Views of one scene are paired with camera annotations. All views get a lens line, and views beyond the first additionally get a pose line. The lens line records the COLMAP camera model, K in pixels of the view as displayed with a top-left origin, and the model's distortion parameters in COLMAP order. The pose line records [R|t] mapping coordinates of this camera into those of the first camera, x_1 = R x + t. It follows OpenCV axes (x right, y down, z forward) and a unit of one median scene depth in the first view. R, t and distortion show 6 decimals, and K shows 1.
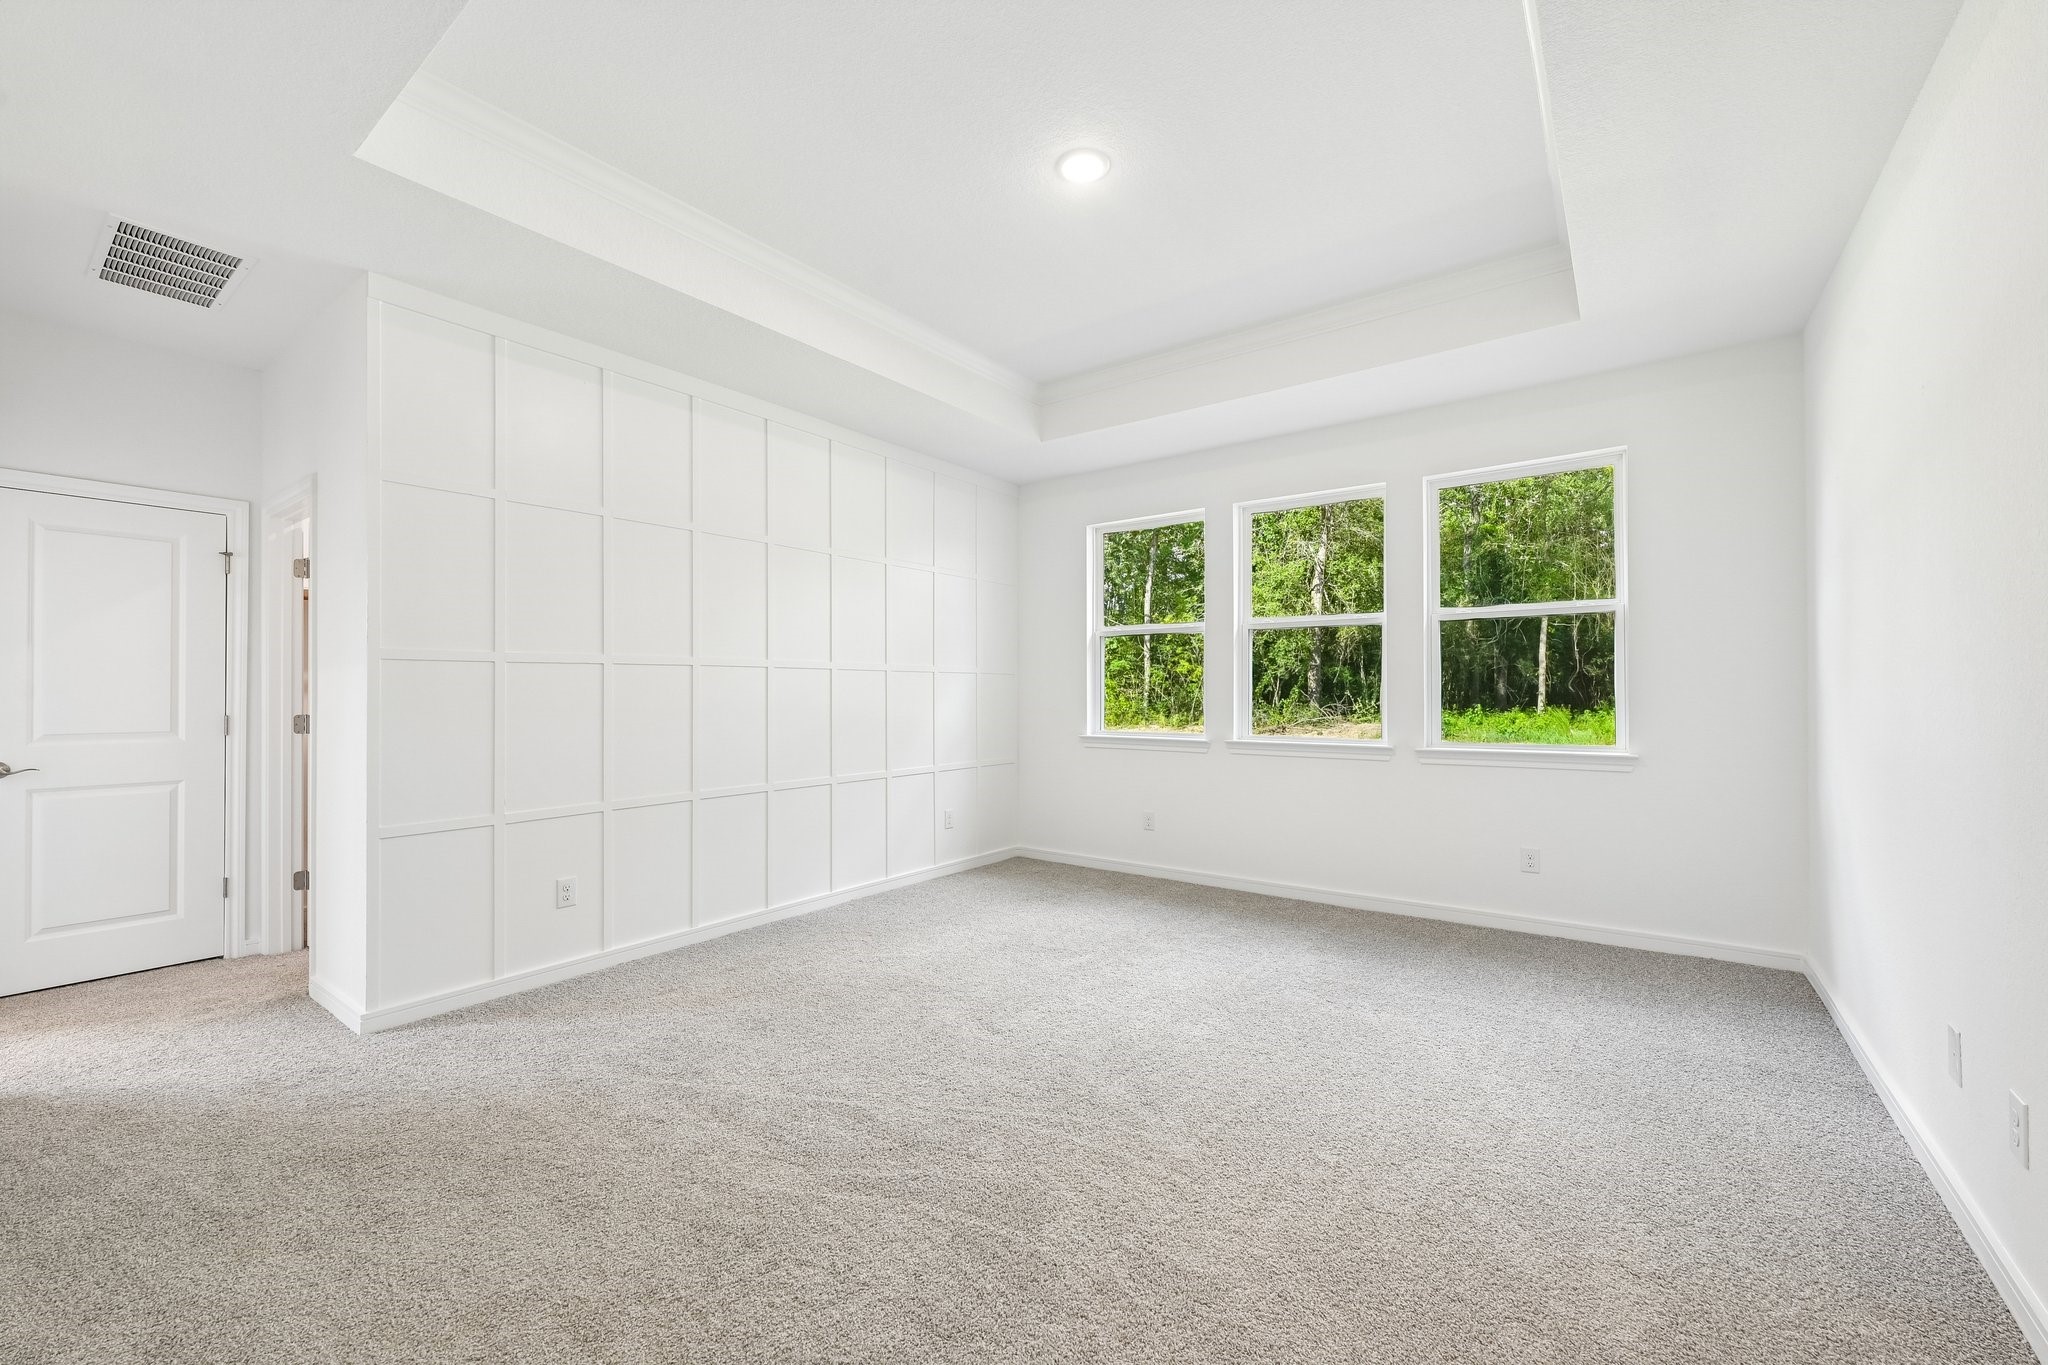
lens RADIAL K [[814.0, 0, 1025.3], [0, 814.0, 695.7], [0, 0, 1]] dist [0.001223, -0.000179]
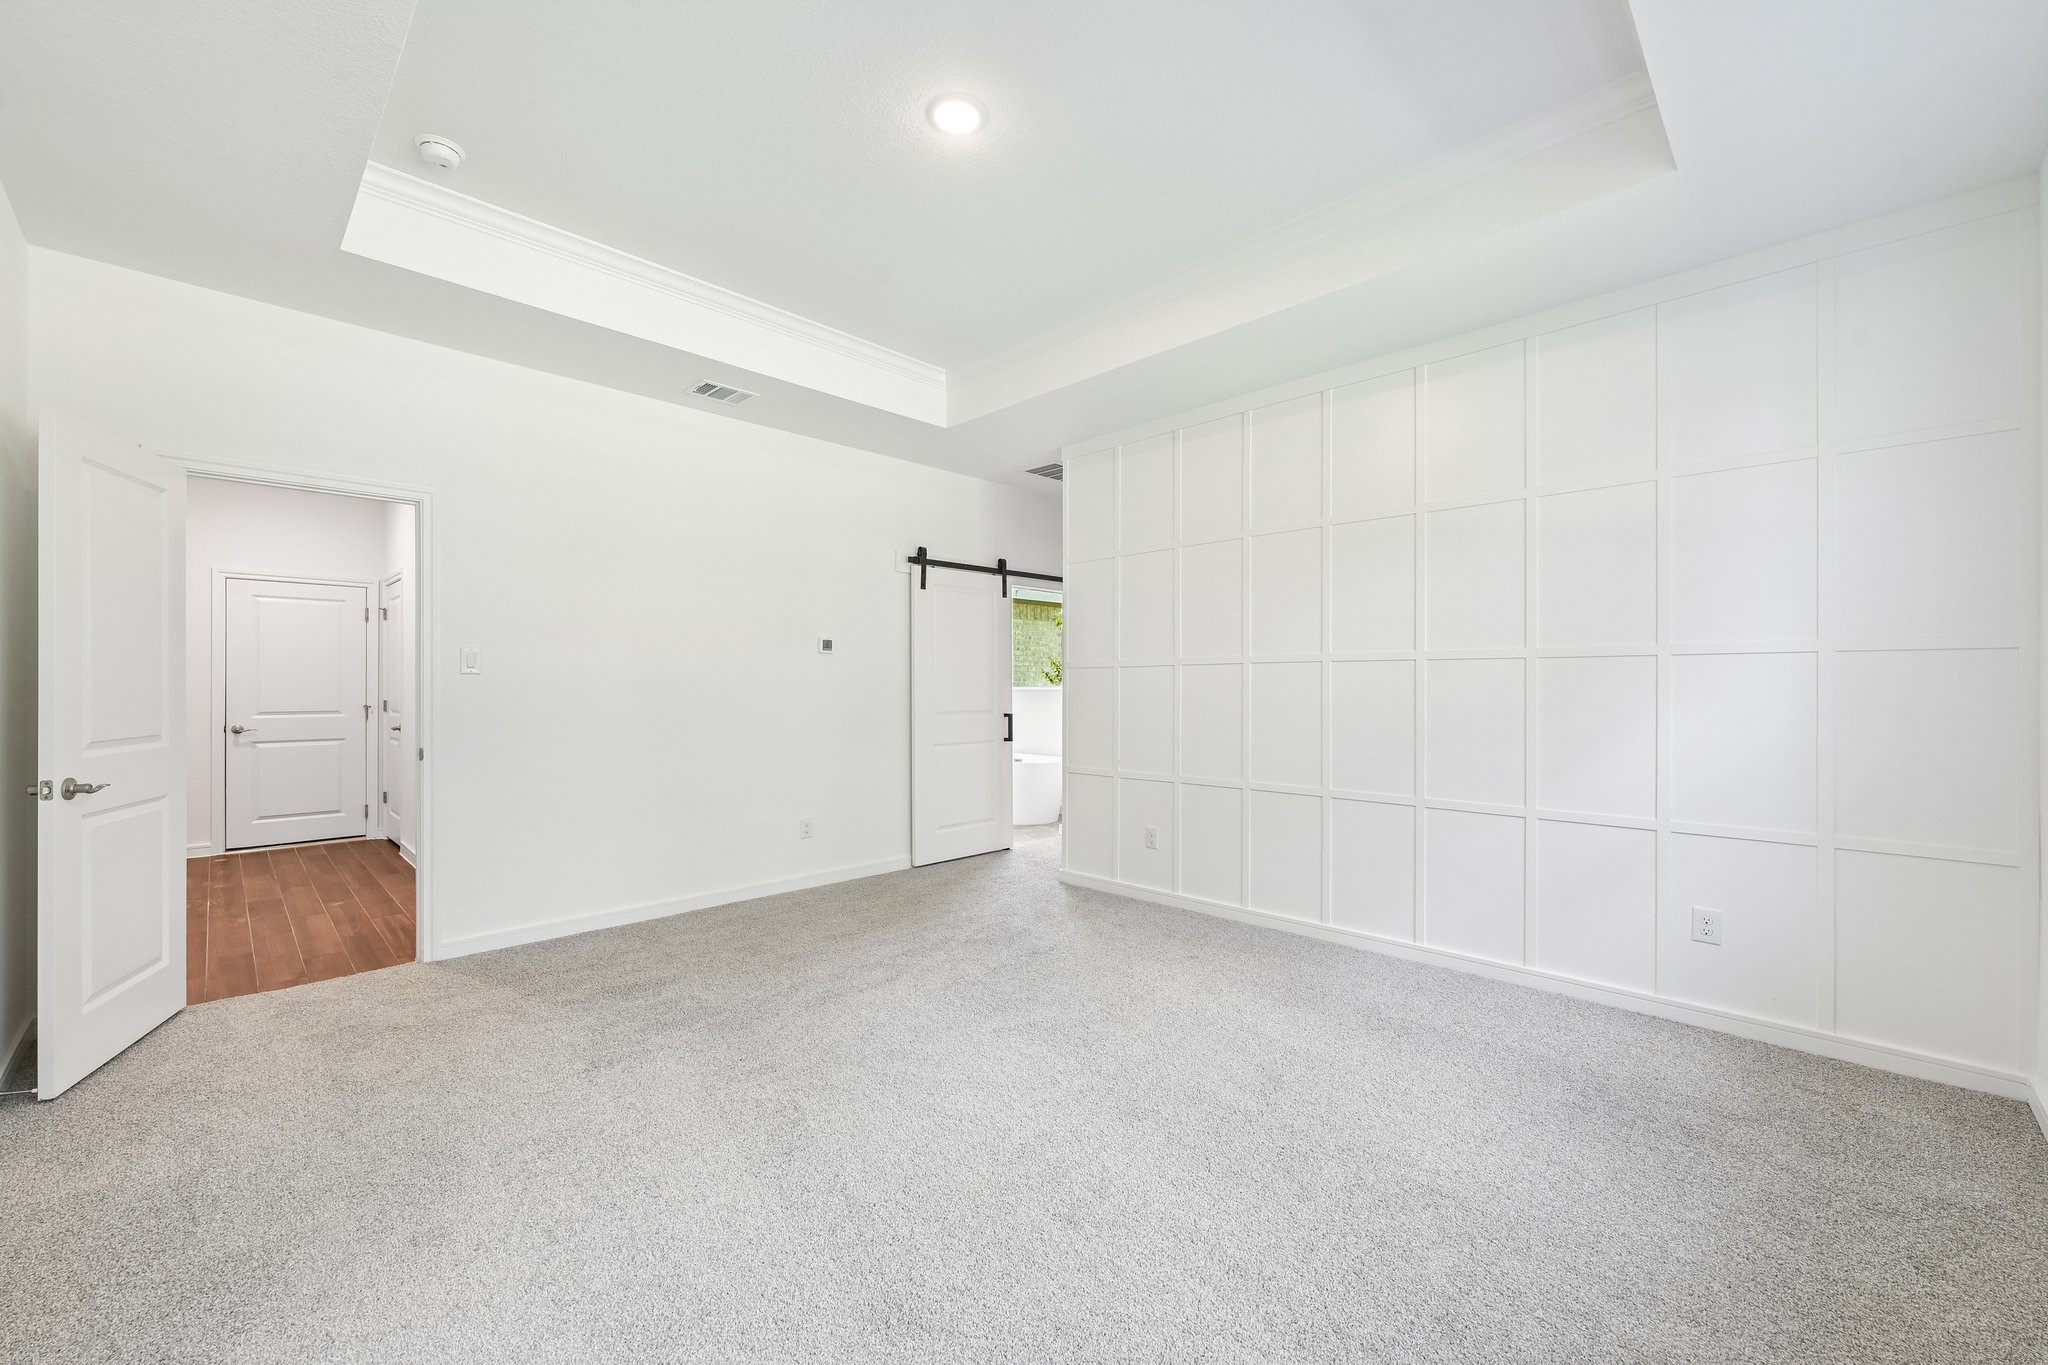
lens RADIAL K [[814.0, 0, 1024.6], [0, 814.0, 681.2], [0, 0, 1]] dist [0.001223, -0.000179]
pose [[-0.164932, 0.000474, -0.986305, 0.908620], [0.005815, 0.999983, -0.000492, -0.020868], [0.986288, -0.005816, -0.164932, 1.148372]]
